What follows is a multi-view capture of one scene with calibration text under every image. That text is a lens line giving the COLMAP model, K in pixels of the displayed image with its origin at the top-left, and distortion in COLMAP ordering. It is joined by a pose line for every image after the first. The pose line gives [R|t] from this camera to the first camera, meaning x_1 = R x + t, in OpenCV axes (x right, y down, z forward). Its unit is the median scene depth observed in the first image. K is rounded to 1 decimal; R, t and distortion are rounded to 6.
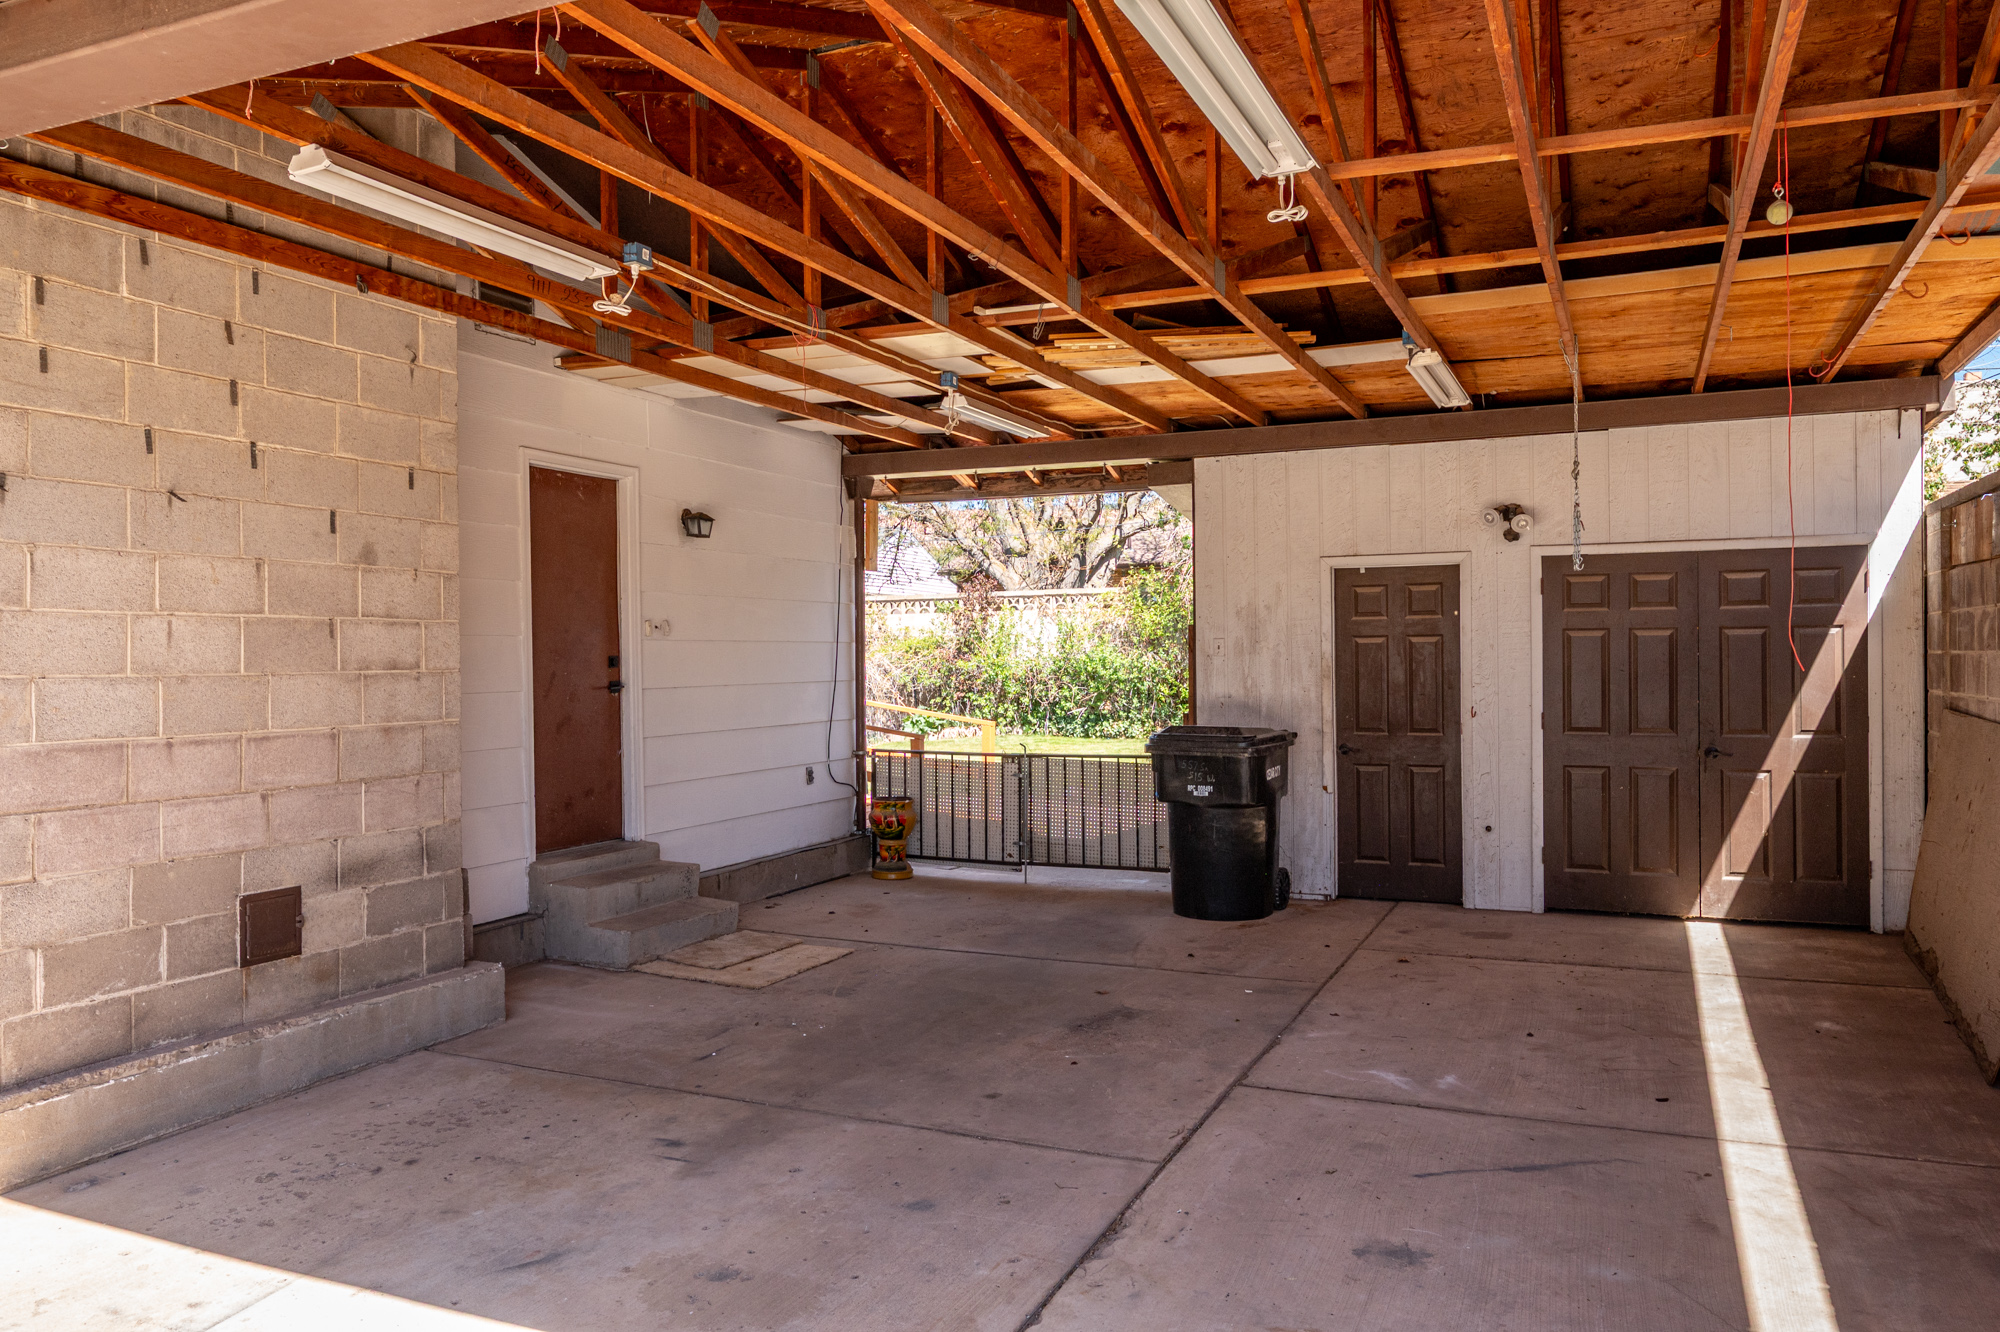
lens RADIAL K [[1428.8, 0, 1007.8], [0, 1428.8, 670.3], [0, 0, 1]] dist [0.013214, 0.002817]
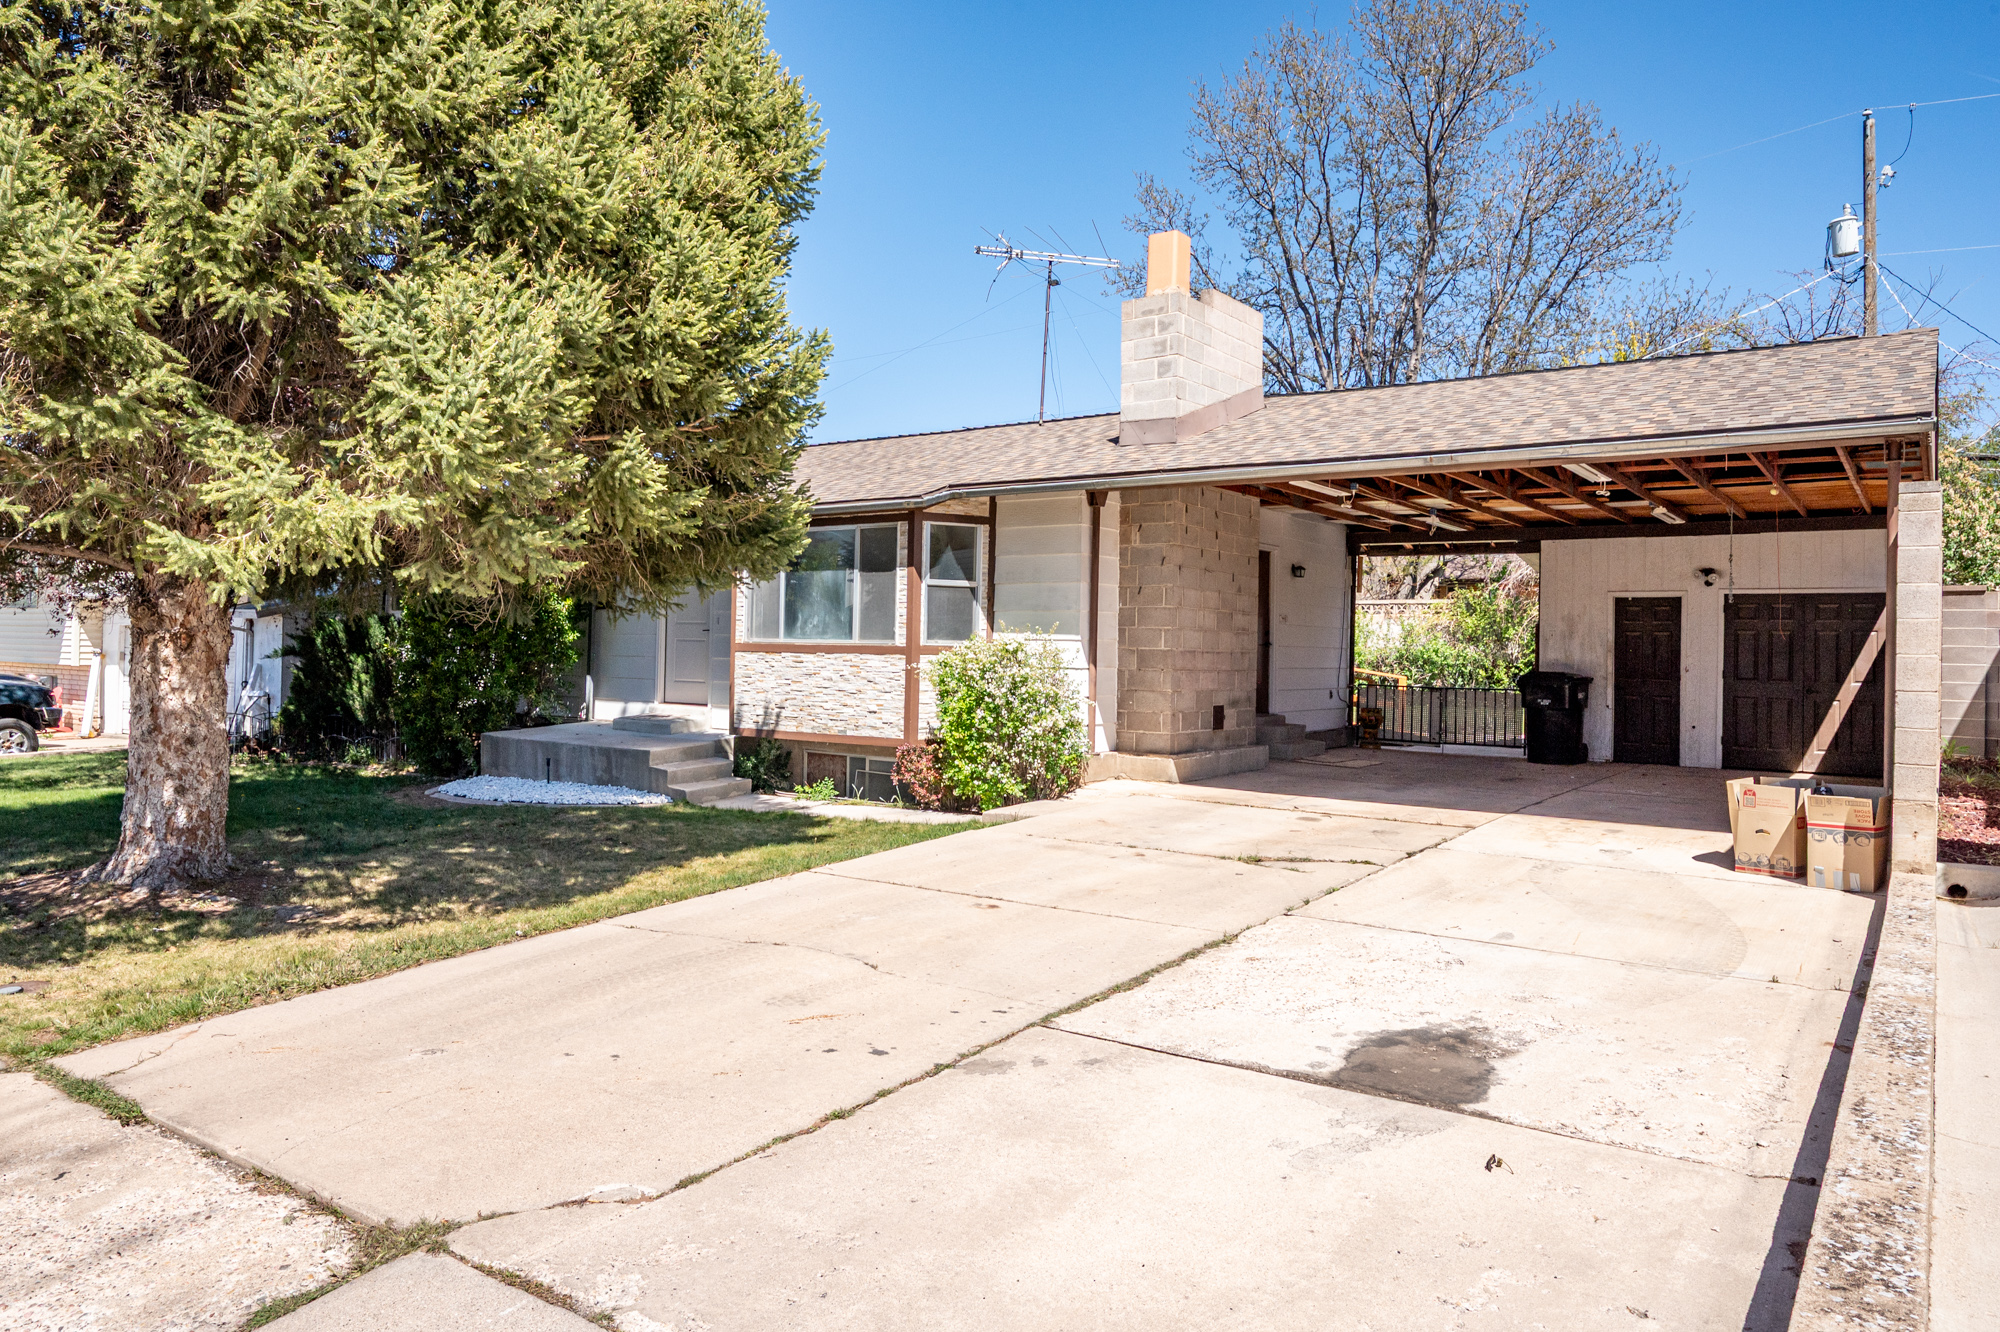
lens RADIAL K [[1306.4, 0, 1002.8], [0, 1306.4, 628.5], [0, 0, 1]] dist [0.006143, -0.002426]
pose [[0.977601, 0.025780, -0.208882, -0.083647], [-0.031606, 0.999198, -0.024602, 0.016559], [0.208080, 0.030653, 0.977631, -0.358541]]
